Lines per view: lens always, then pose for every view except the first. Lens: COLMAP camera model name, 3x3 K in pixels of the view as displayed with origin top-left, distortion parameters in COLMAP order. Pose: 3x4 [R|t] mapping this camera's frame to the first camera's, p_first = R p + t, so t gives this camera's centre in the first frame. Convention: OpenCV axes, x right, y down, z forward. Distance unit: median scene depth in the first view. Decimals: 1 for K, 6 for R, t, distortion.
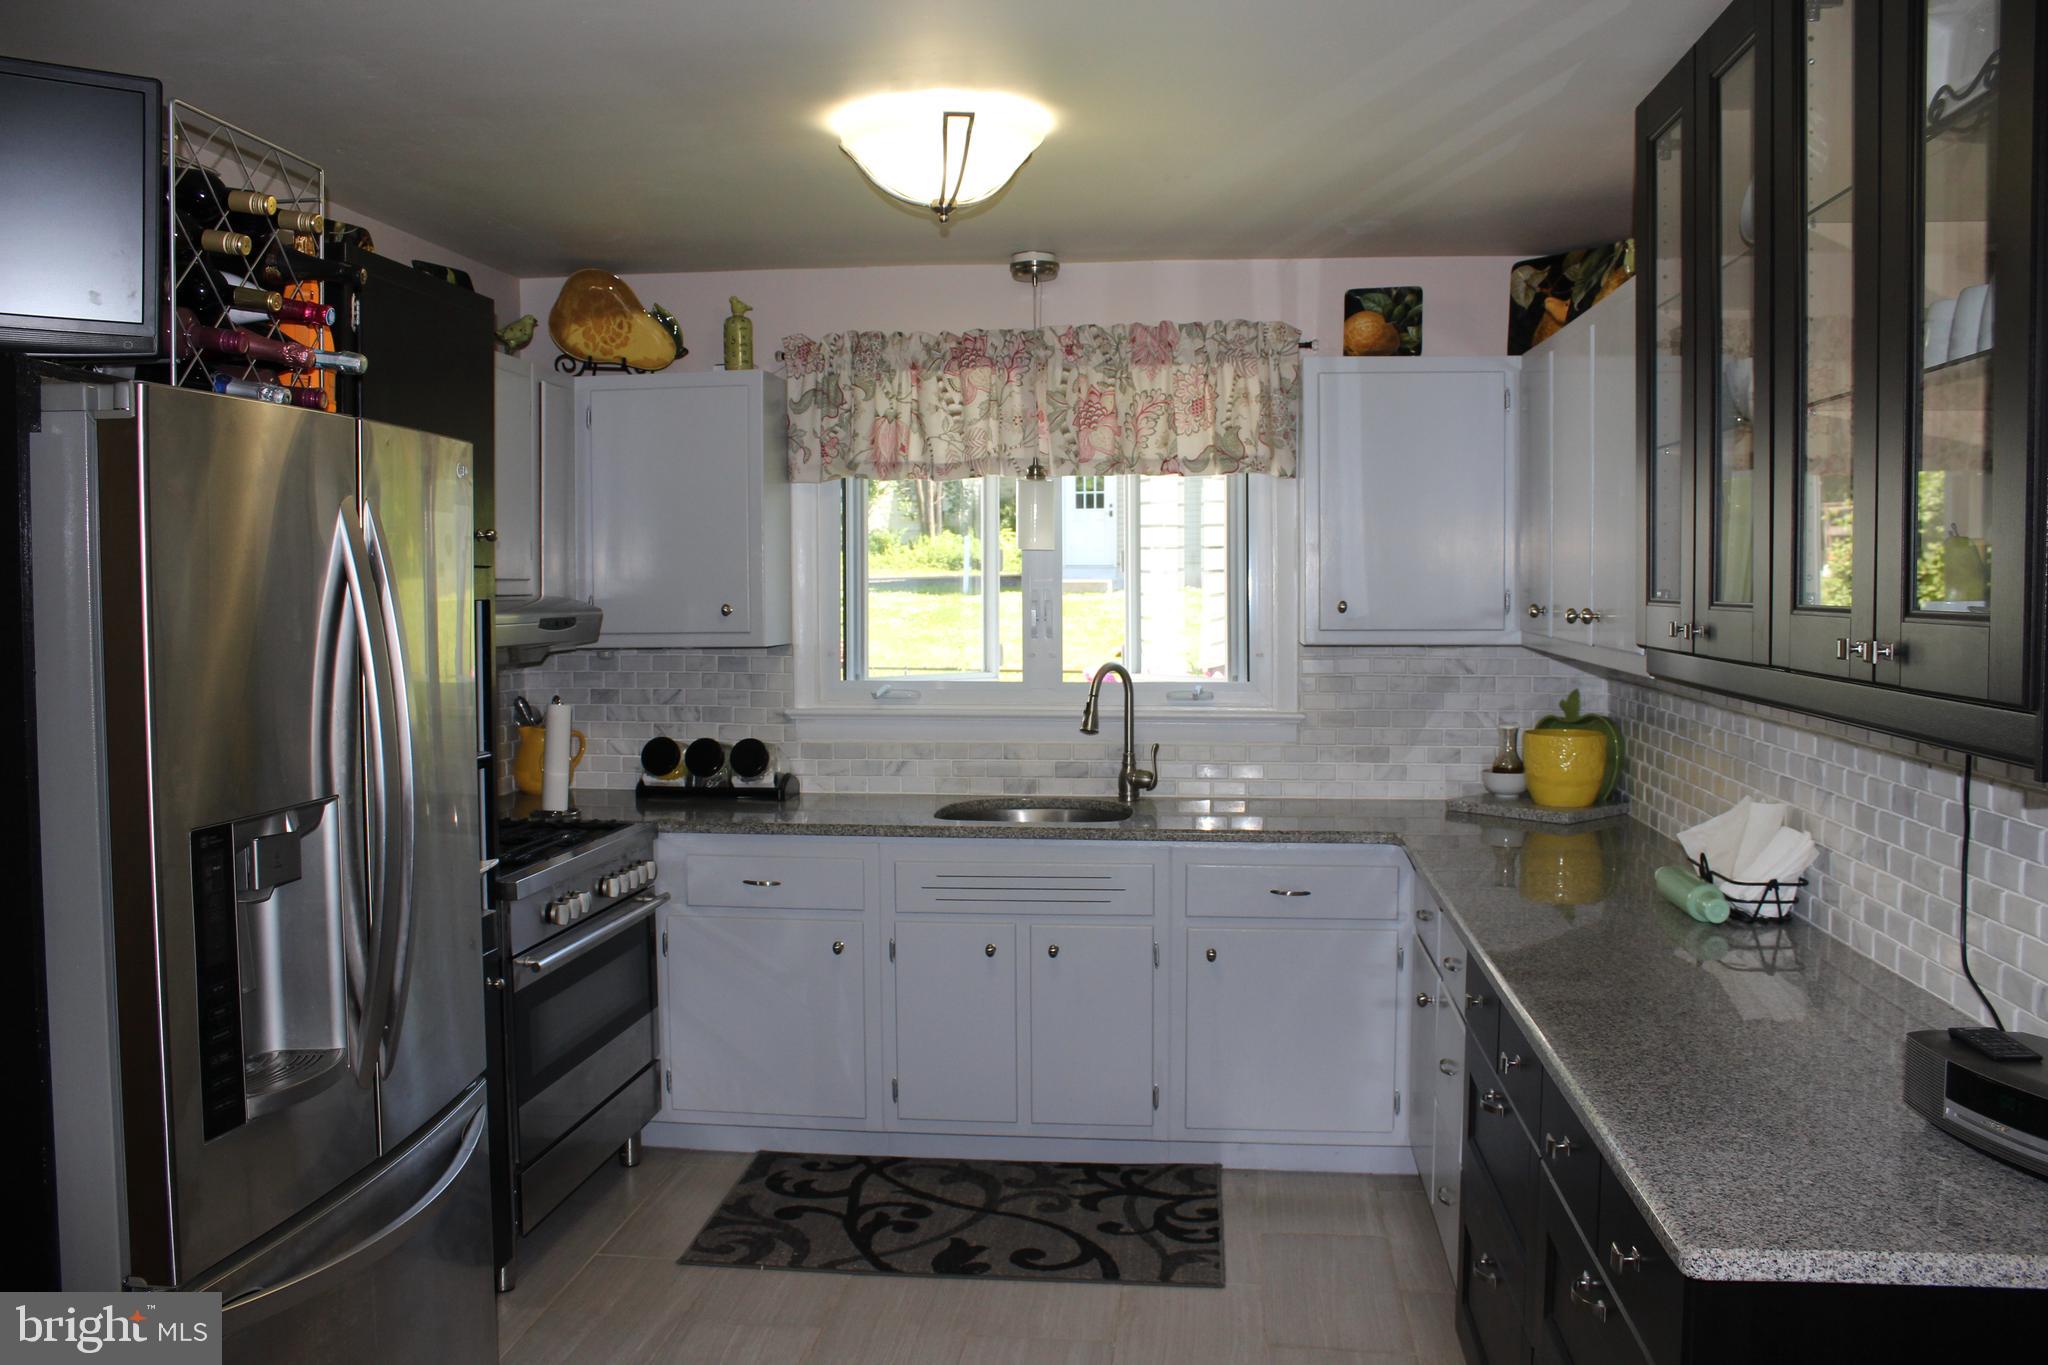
lens RADIAL K [[1684.4, 0, 1035.3], [0, 1684.4, 676.4], [0, 0, 1]] dist [-0.165268, 0.139839]
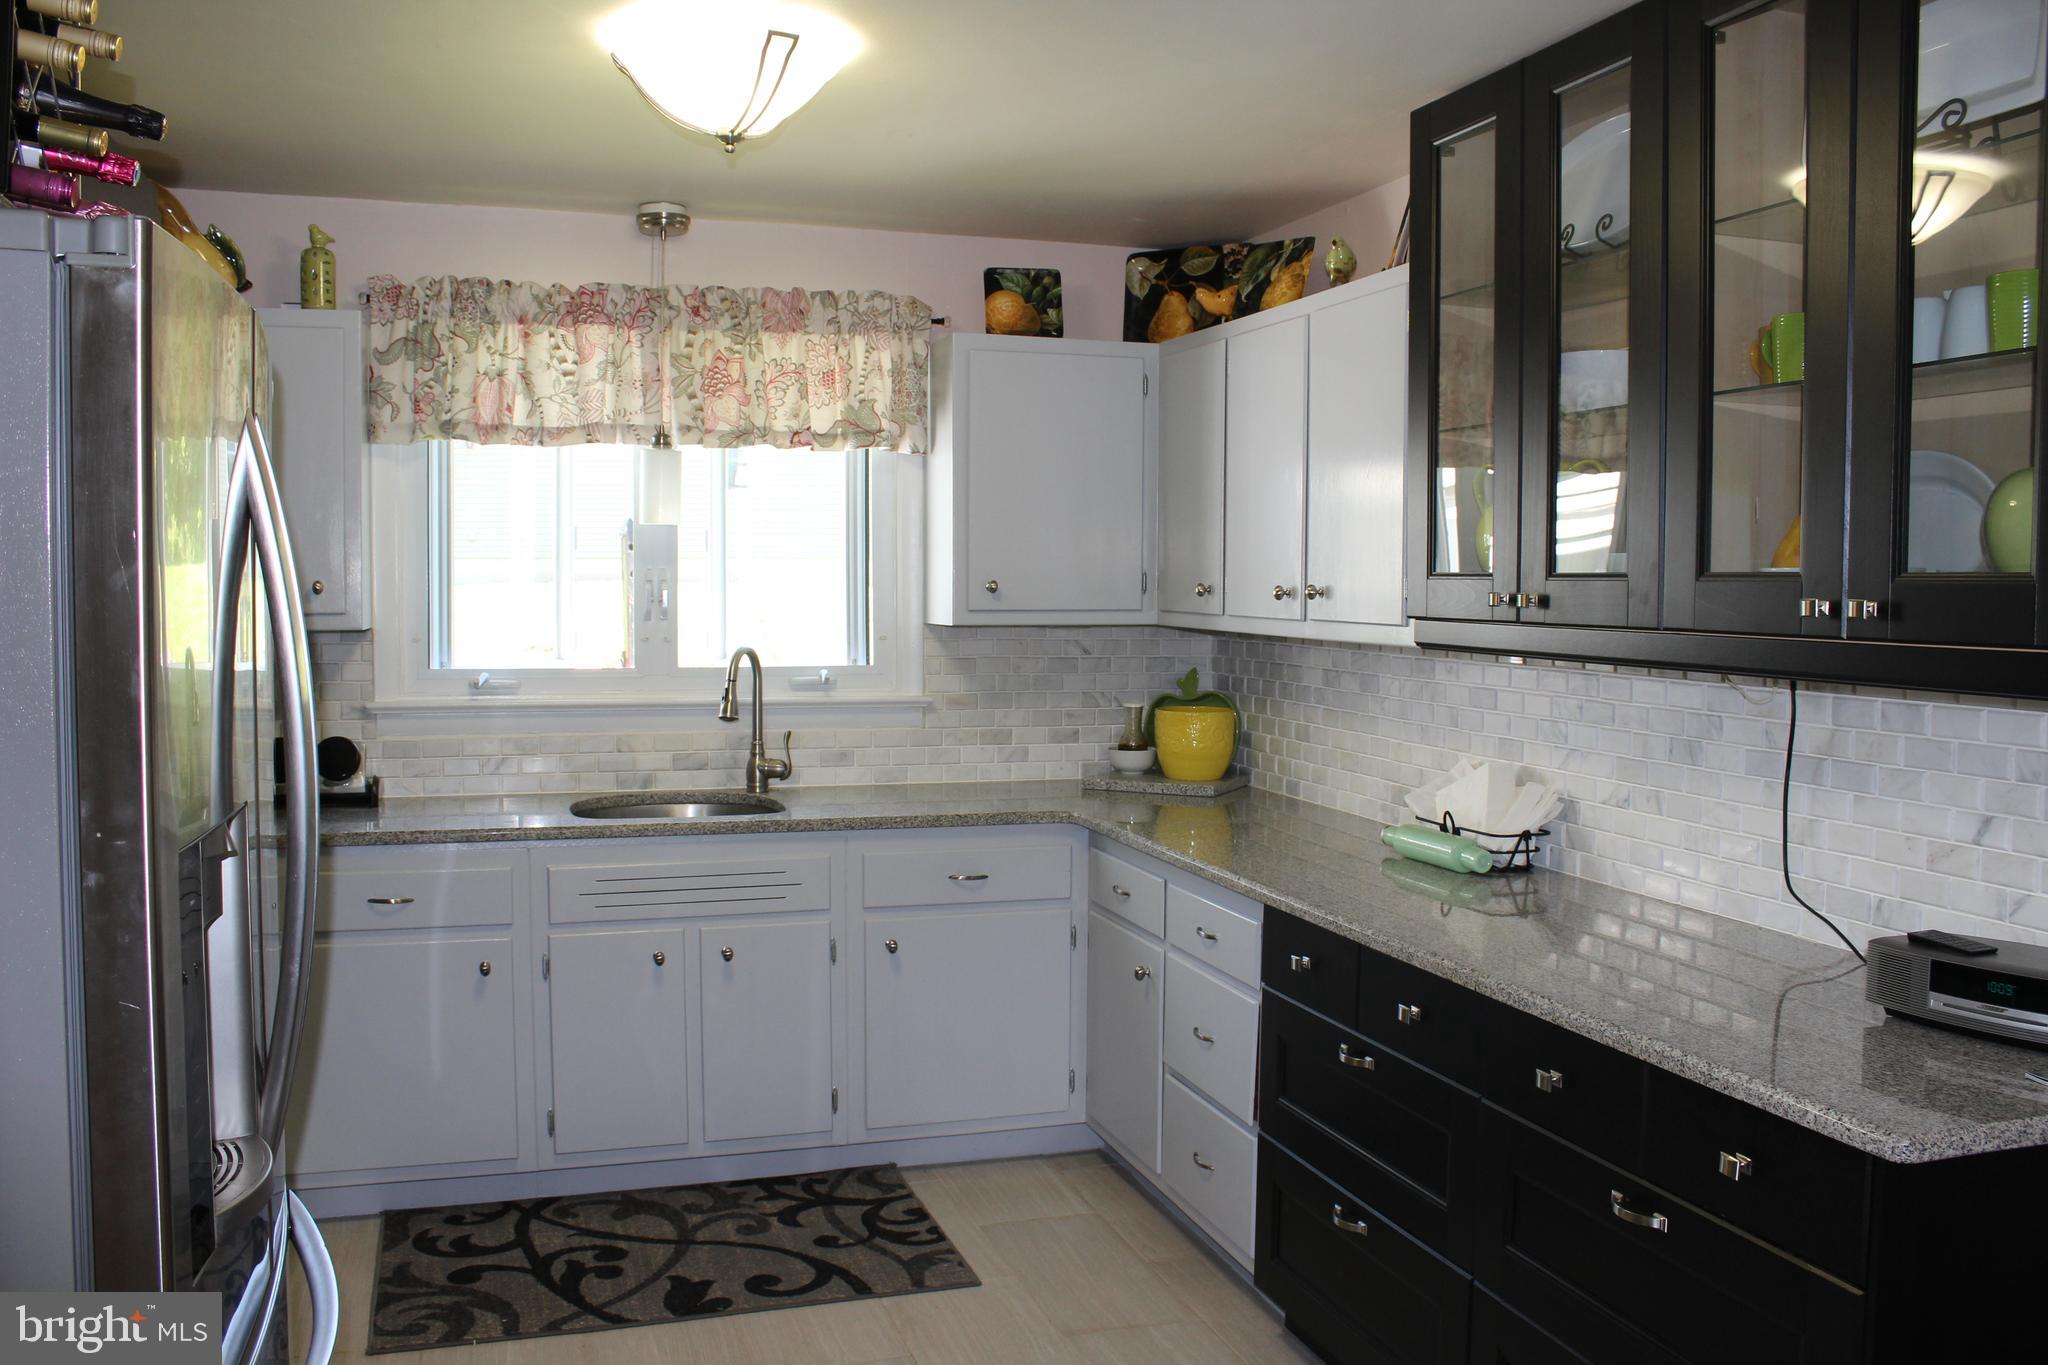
lens RADIAL K [[1686.5, 0, 1034.6], [0, 1686.5, 674.0], [0, 0, 1]] dist [-0.165707, 0.139381]
pose [[0.910245, -0.013191, 0.413861, -0.214717], [0.013688, 0.999905, 0.001765, 0.009001], [-0.413845, 0.004058, 0.910338, 0.086078]]
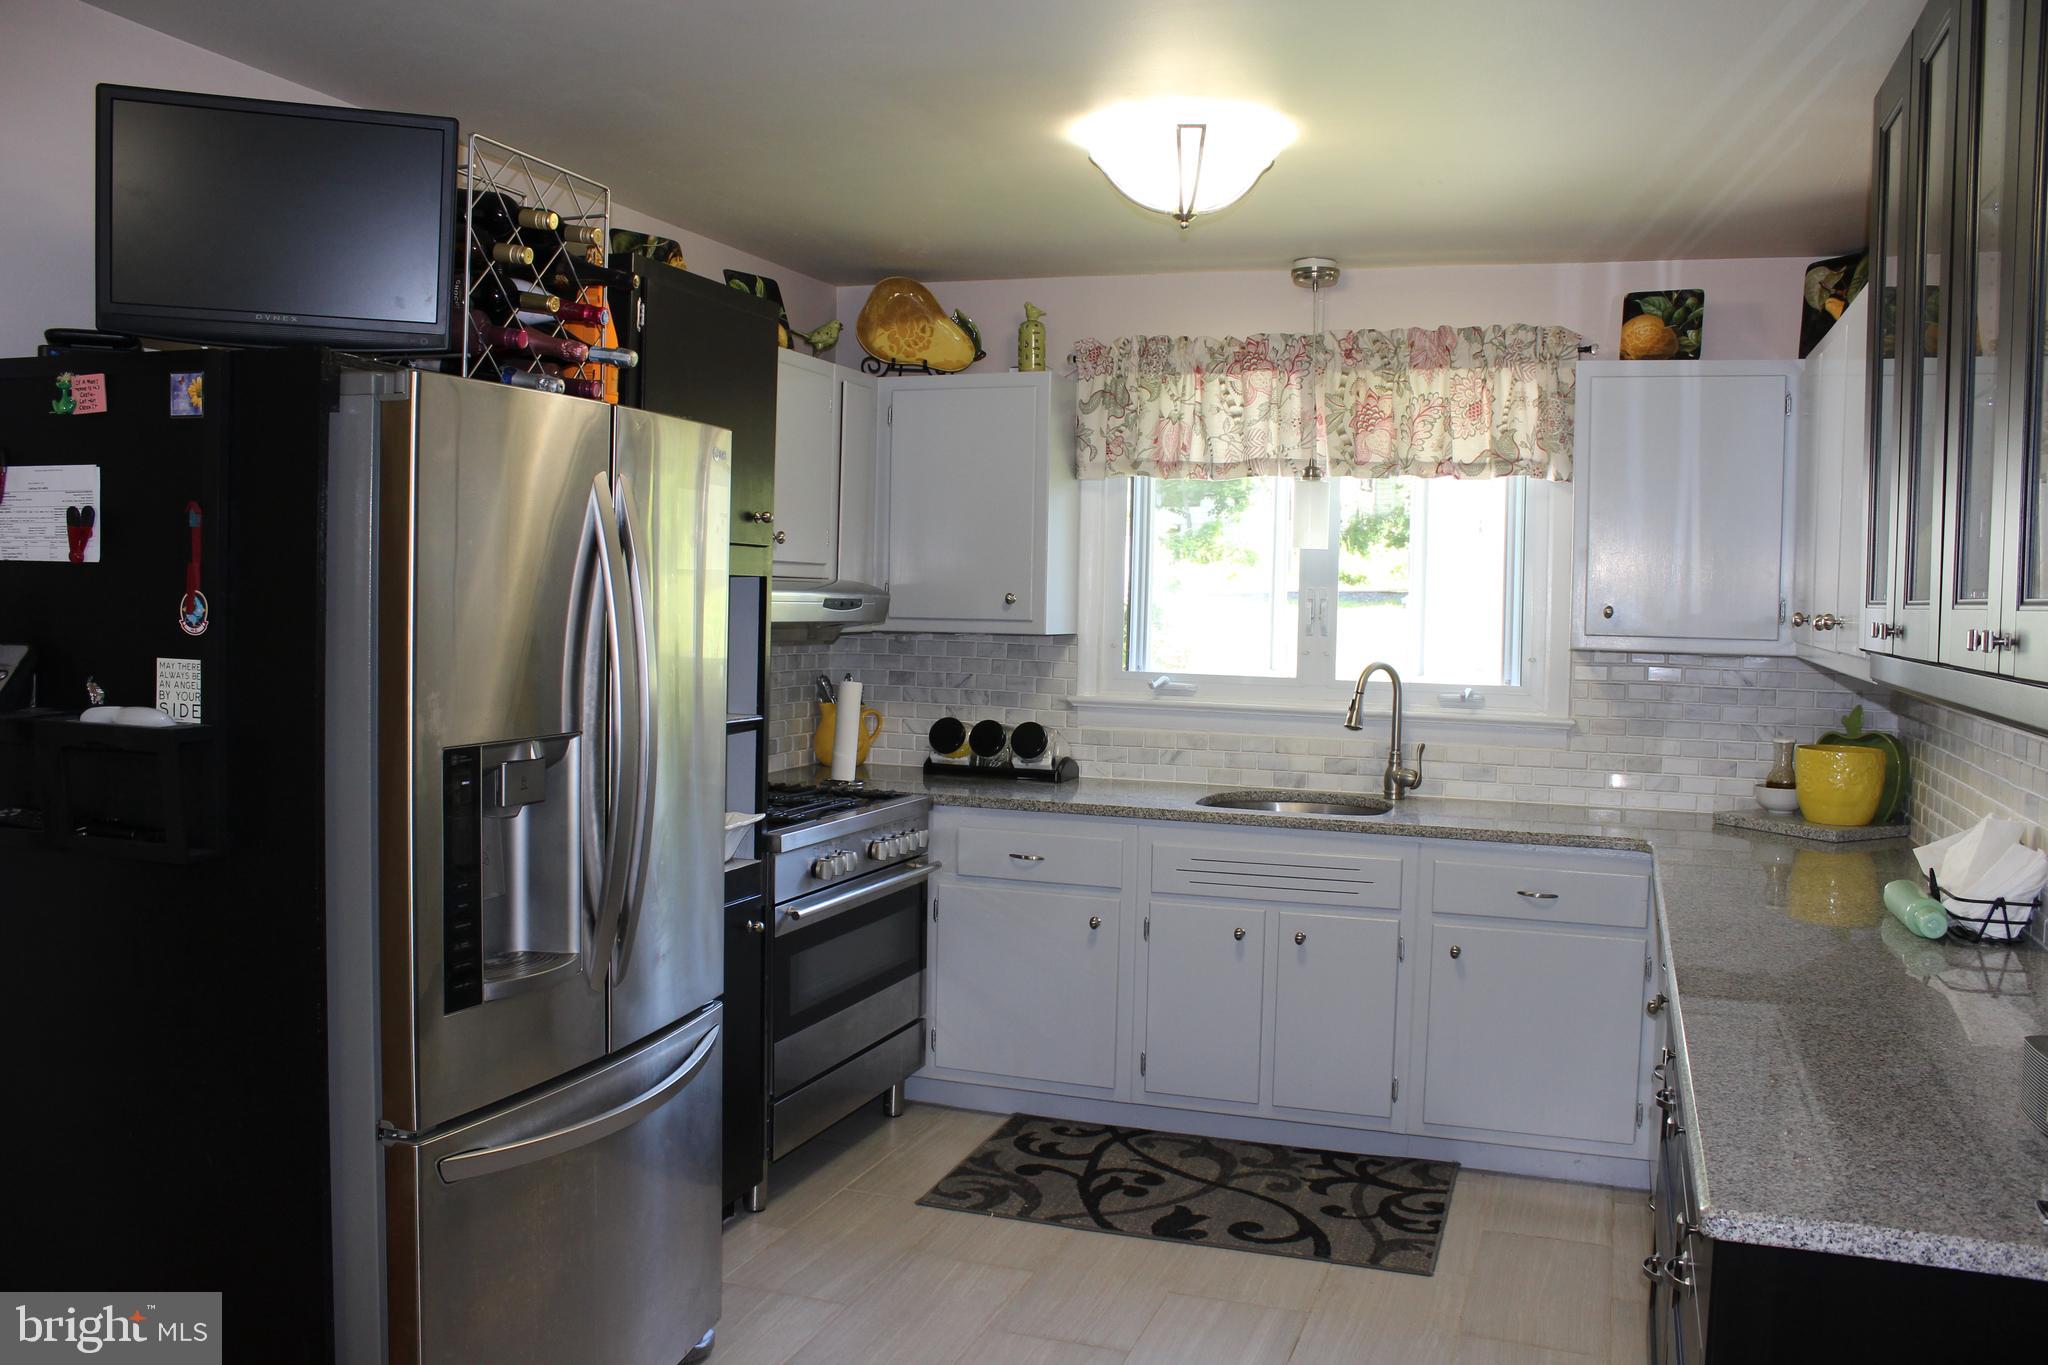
lens RADIAL K [[1690.8, 0, 1032.9], [0, 1690.8, 675.2], [0, 0, 1]] dist [-0.172638, 0.159204]
pose [[0.973837, 0.035828, -0.224407, 0.075766], [-0.037831, 0.999273, -0.004629, 0.013926], [0.224078, 0.012997, 0.974485, -0.036207]]
